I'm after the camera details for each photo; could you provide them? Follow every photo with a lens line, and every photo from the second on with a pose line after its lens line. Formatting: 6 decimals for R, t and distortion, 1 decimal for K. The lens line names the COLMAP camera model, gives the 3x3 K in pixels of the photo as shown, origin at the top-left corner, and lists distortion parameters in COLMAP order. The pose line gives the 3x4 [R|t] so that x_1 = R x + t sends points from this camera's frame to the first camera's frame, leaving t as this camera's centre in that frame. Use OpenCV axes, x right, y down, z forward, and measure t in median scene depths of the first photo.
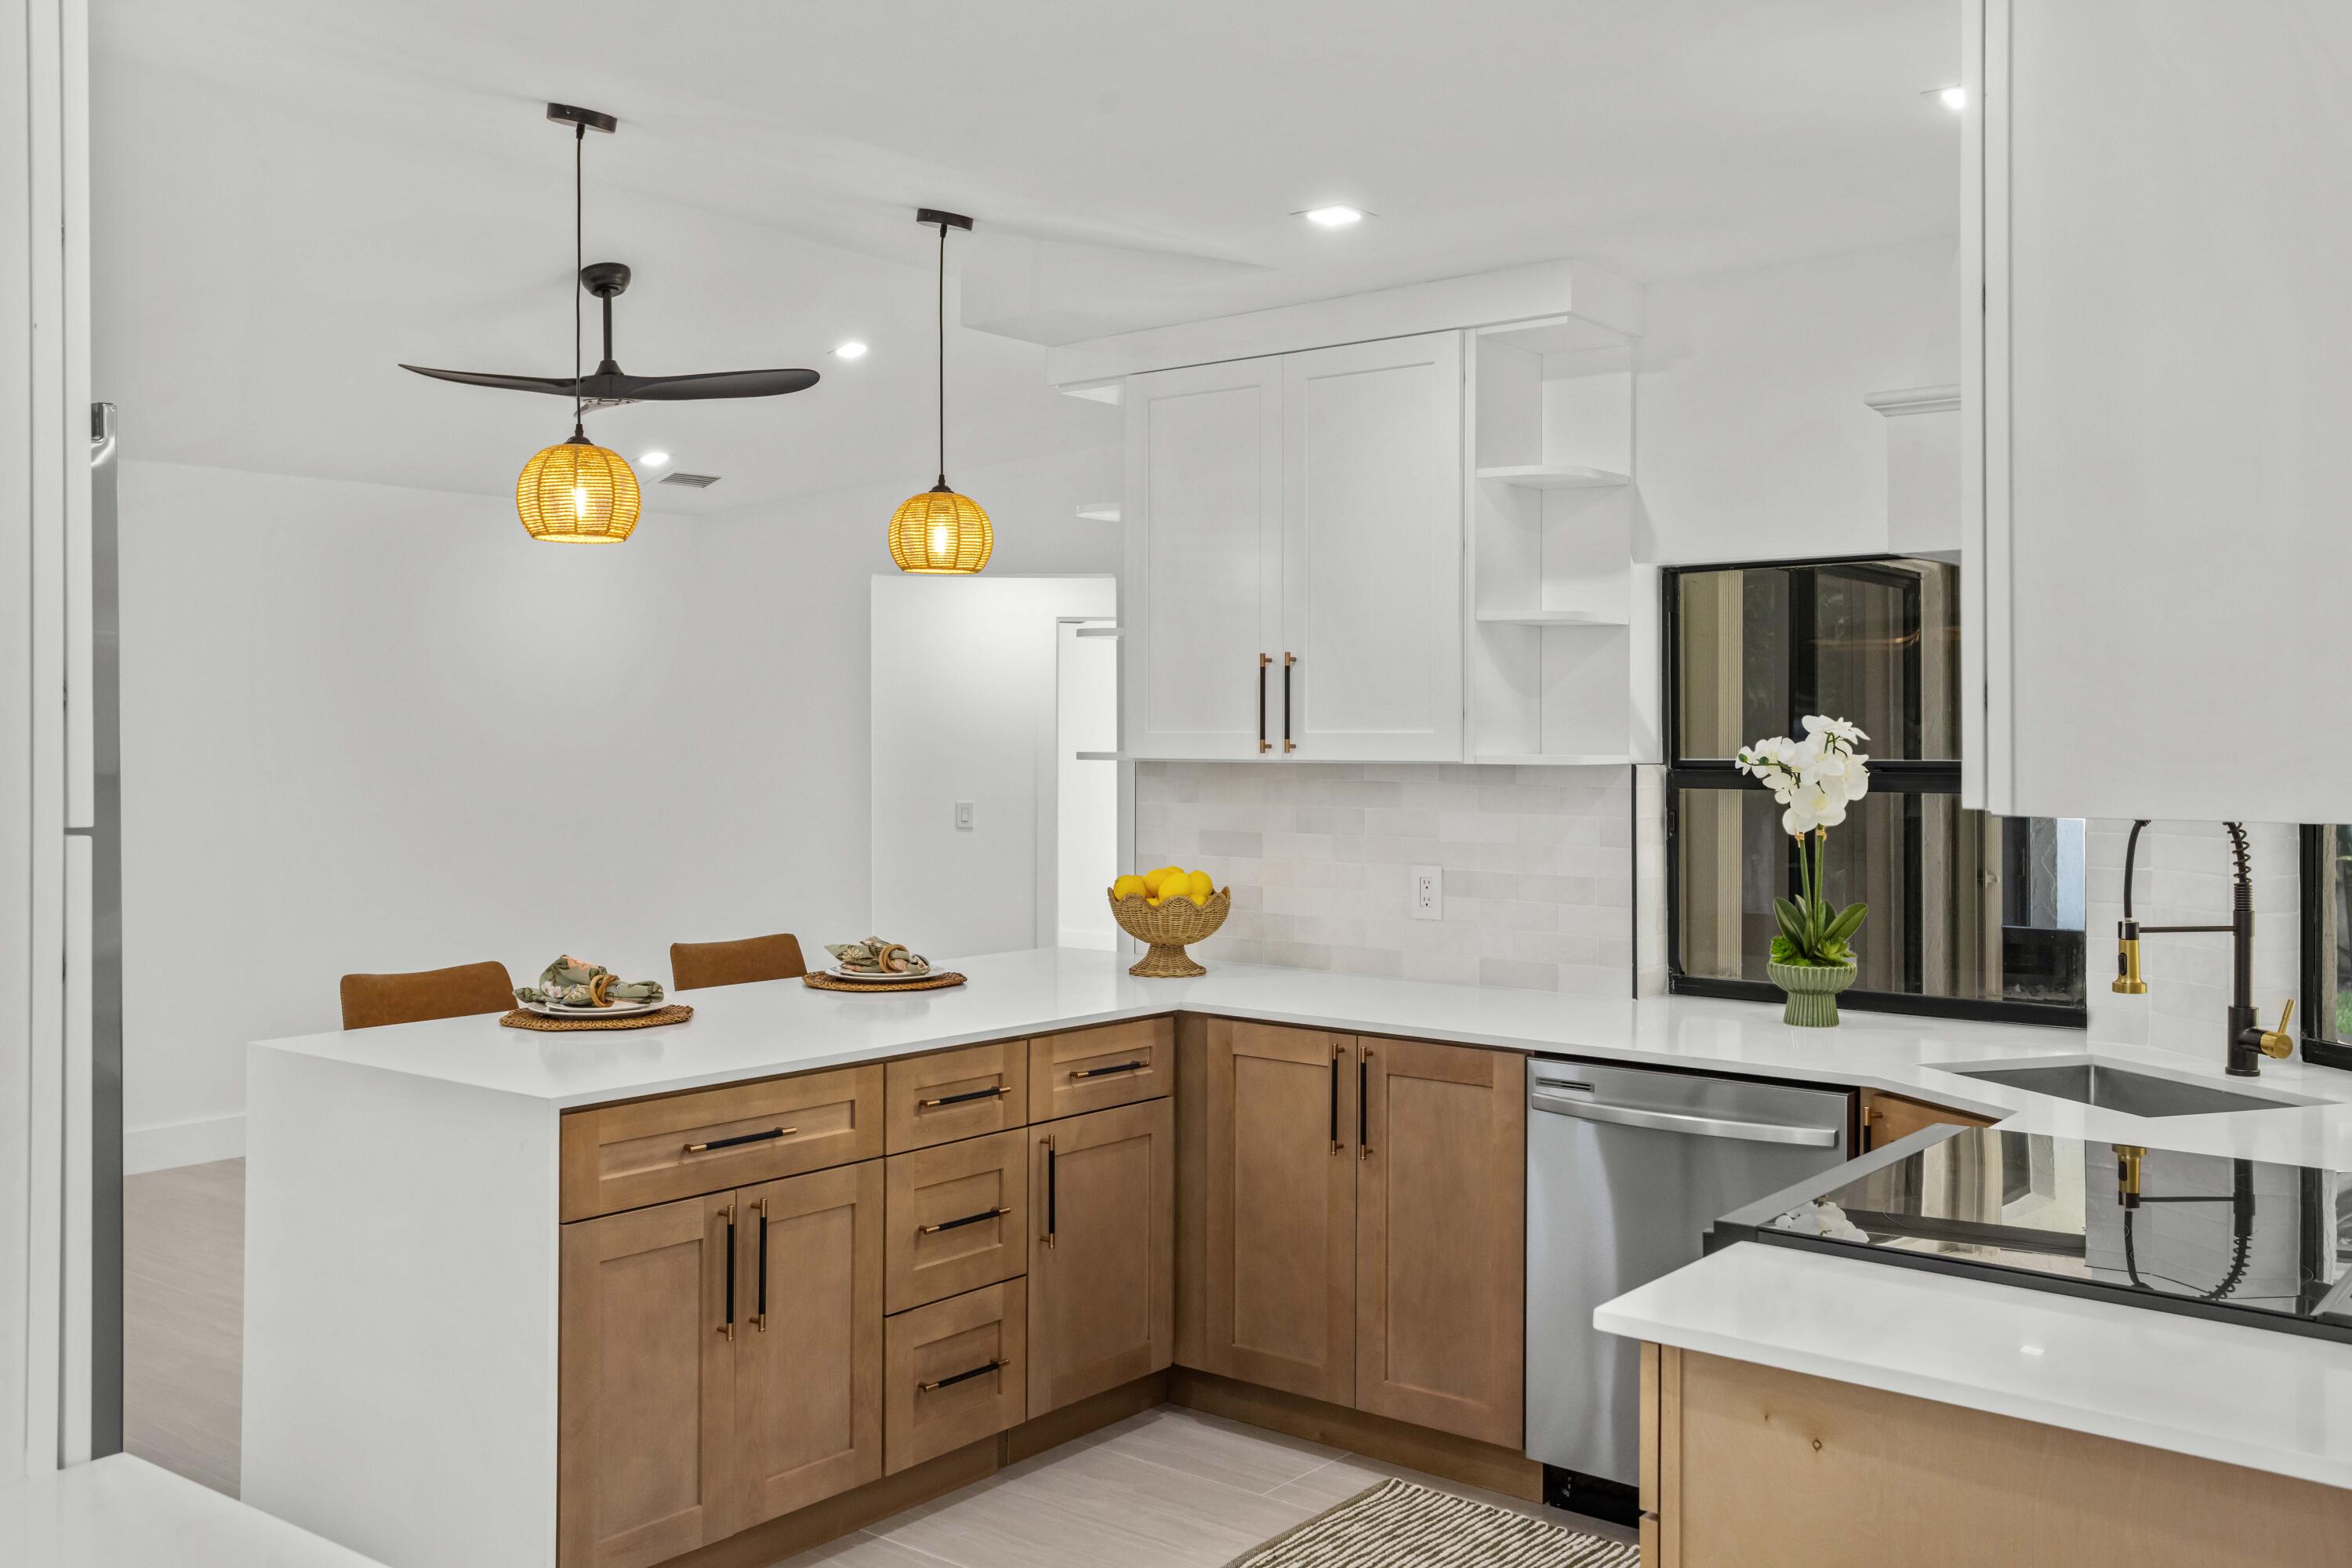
lens RADIAL K [[2073.5, 0, 1176.0], [0, 2073.5, 784.0], [0, 0, 1]] dist [0.000253, 0.000015]
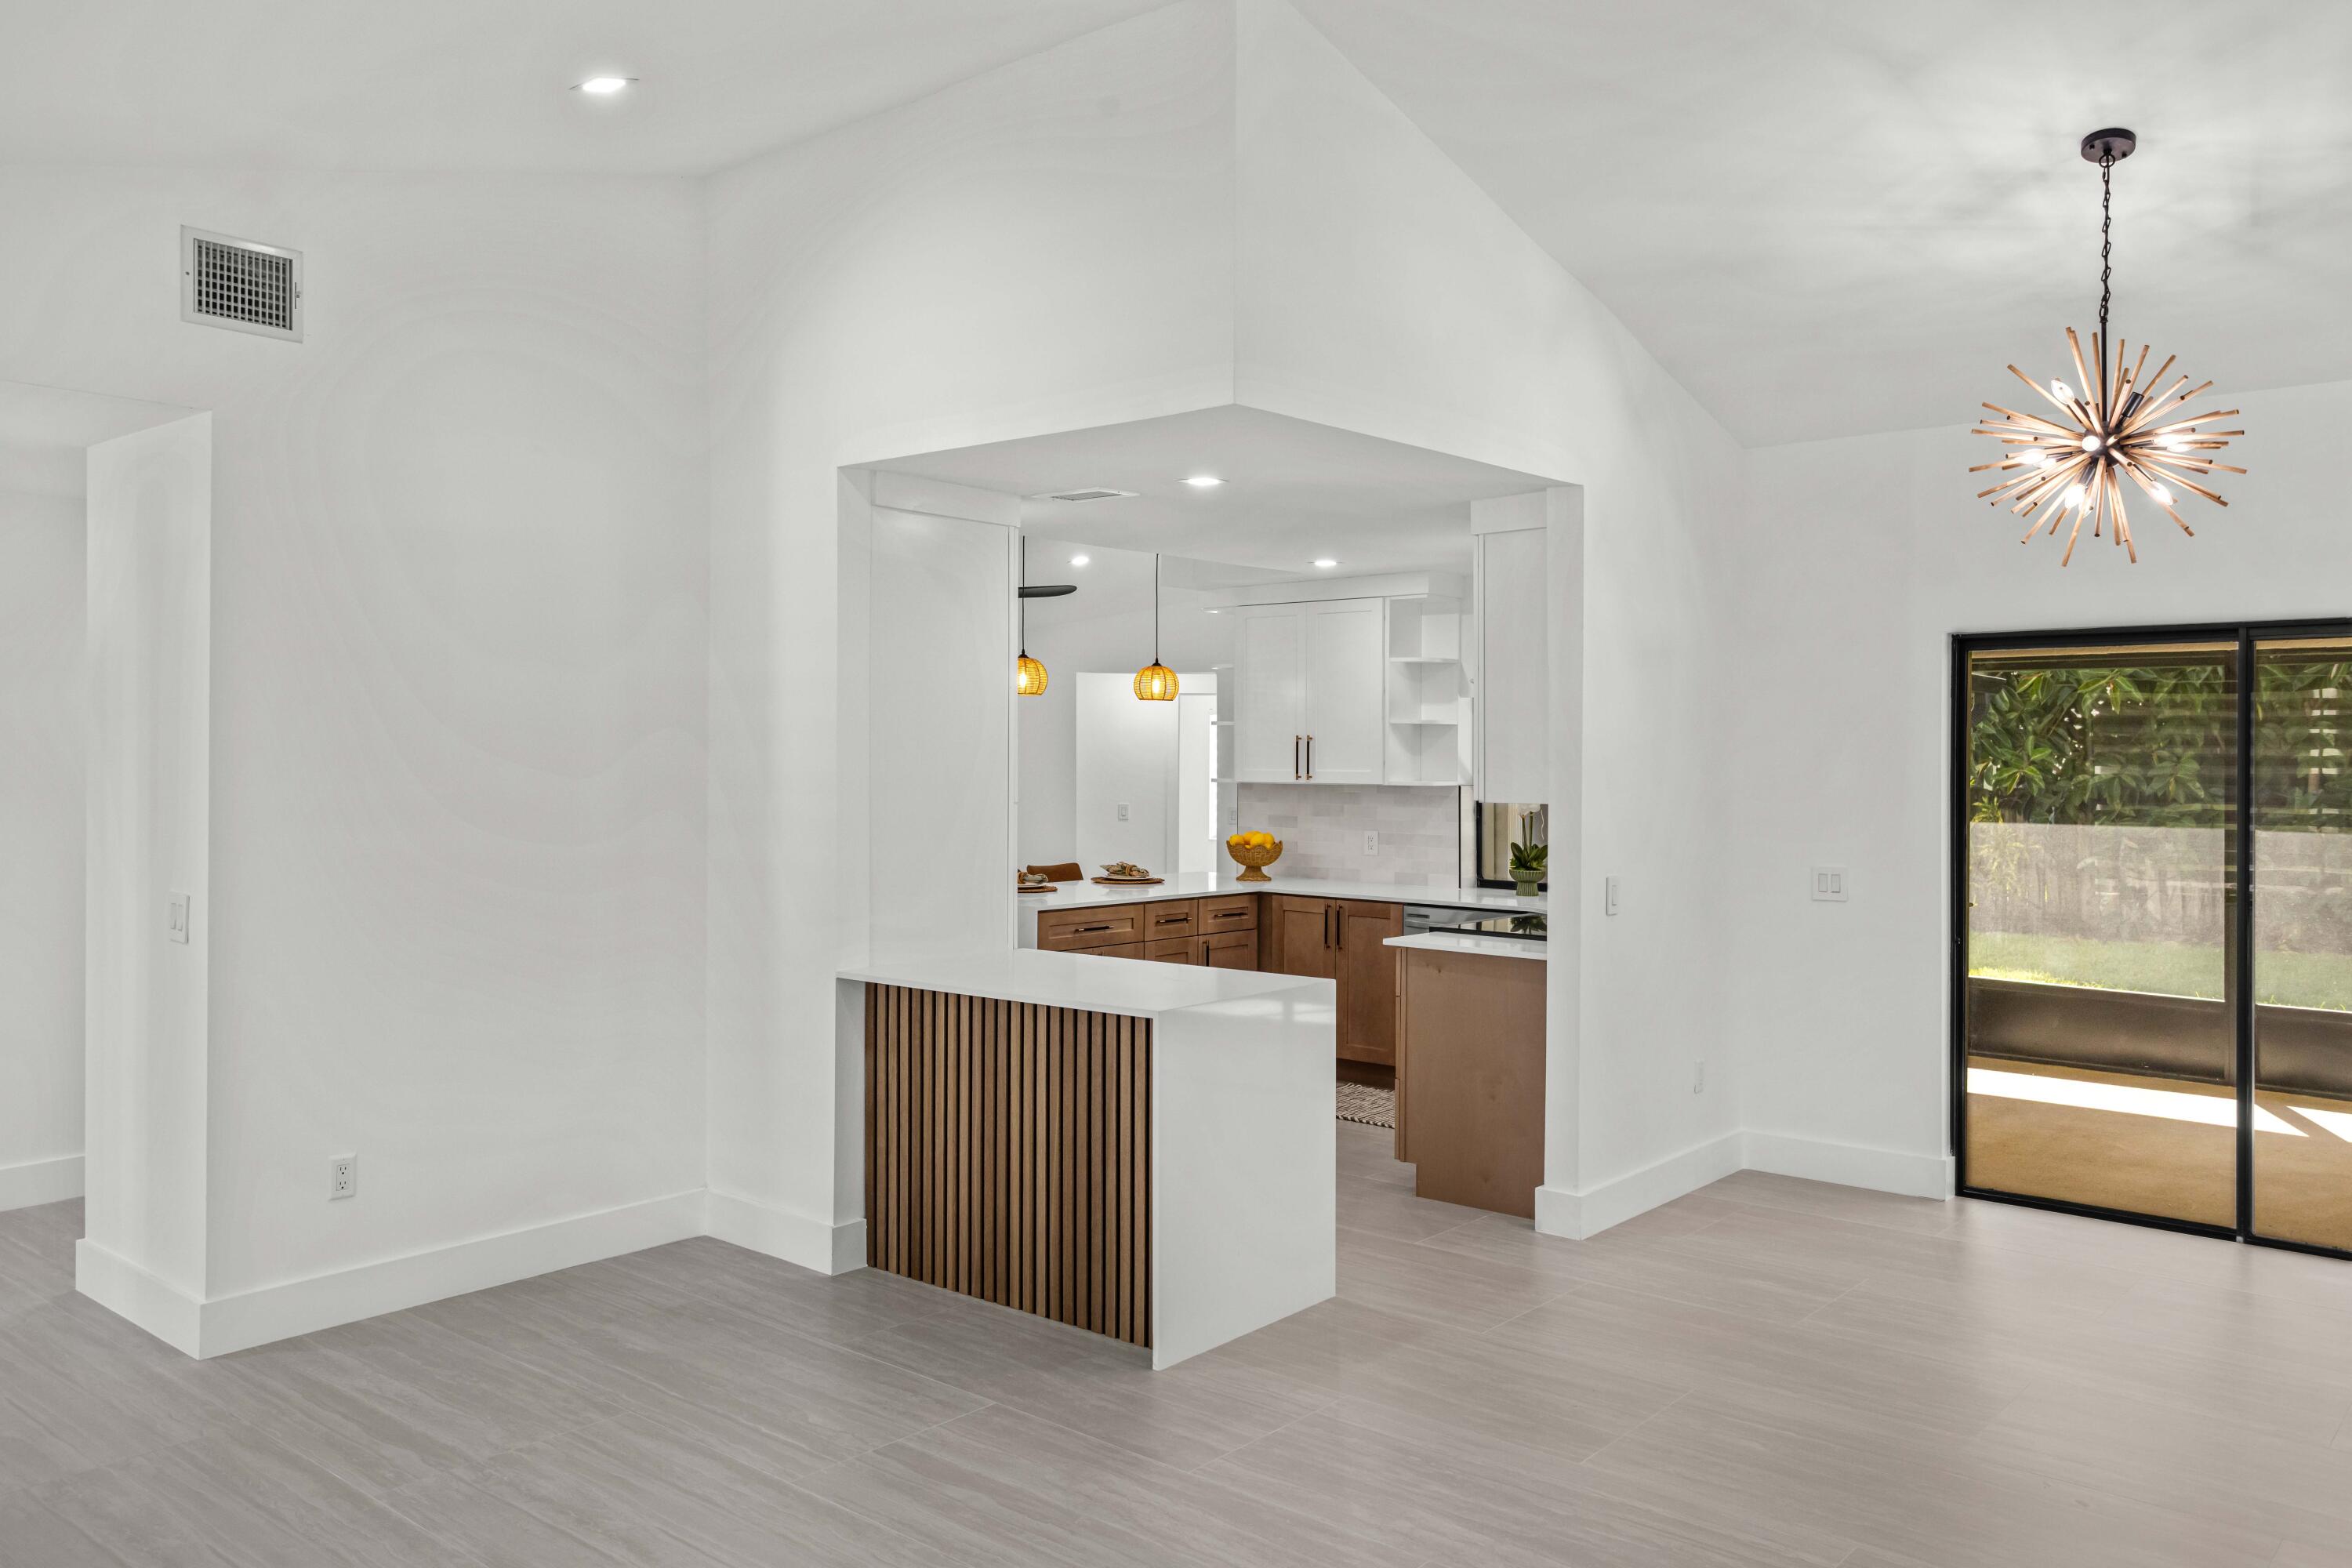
lens RADIAL K [[1731.5, 0, 1177.5], [0, 1731.5, 740.9], [0, 0, 1]] dist [0.058023, -0.008473]
pose [[0.999403, 0.003407, -0.034384, -0.024281], [-0.004460, 0.999522, -0.030593, 0.001195], [0.034263, 0.030728, 0.998940, -0.920752]]
